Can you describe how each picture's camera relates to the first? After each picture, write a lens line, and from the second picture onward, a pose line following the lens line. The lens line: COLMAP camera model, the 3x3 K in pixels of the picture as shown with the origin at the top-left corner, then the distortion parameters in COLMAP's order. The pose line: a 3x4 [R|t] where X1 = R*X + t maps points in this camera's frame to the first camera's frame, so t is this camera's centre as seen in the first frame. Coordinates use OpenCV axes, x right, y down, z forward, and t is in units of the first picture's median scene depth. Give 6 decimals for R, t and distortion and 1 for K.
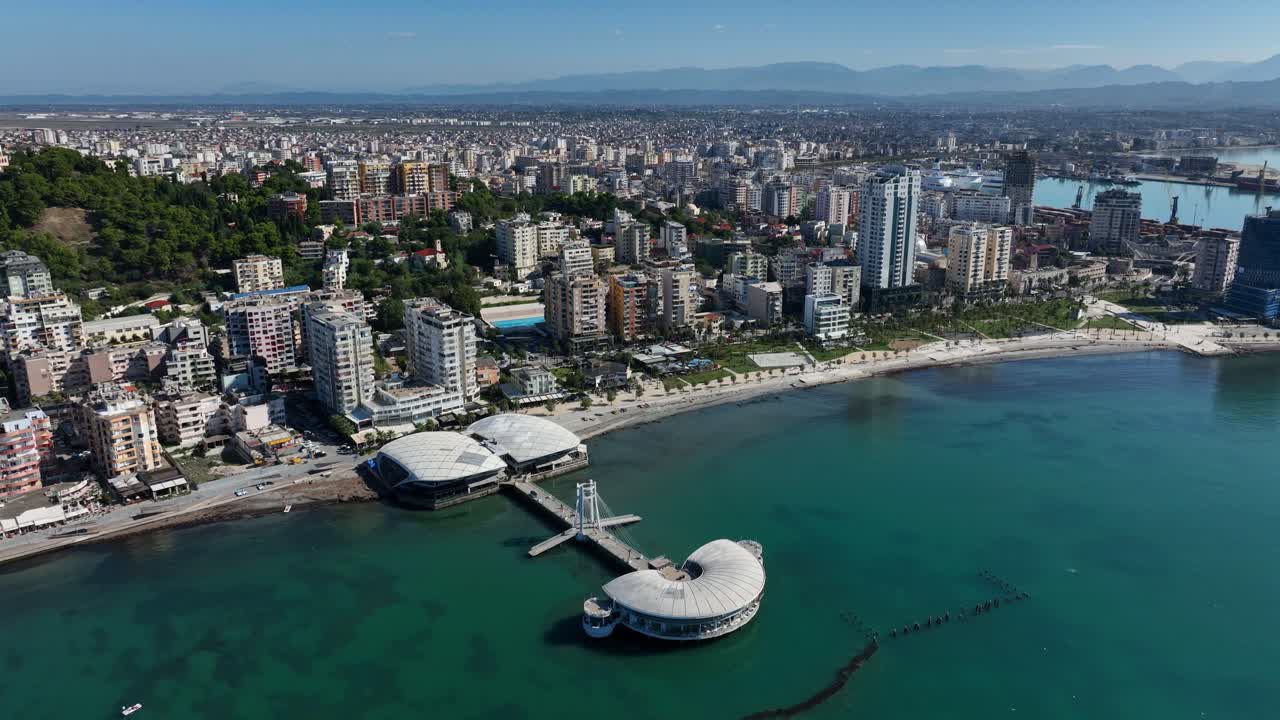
lens RADIAL K [[894.5, 0, 635.9], [0, 894.5, 355.8], [0, 0, 1]] dist [-0.005006, 0.029858]
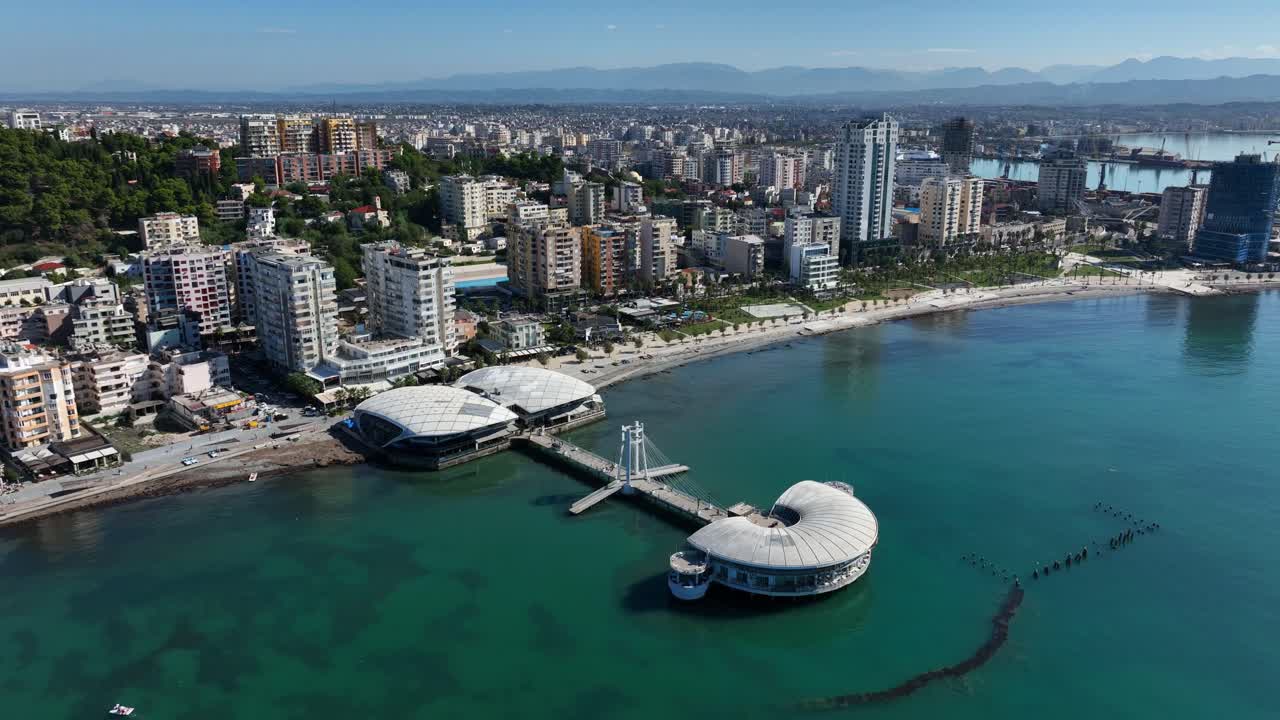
lens RADIAL K [[894.5, 0, 635.9], [0, 894.5, 355.8], [0, 0, 1]] dist [-0.005006, 0.029858]
pose [[0.993368, -0.029605, 0.111102, -0.089673], [0.029681, 0.999559, 0.000973, 0.048227], [-0.111082, 0.002332, 0.993809, 0.106185]]
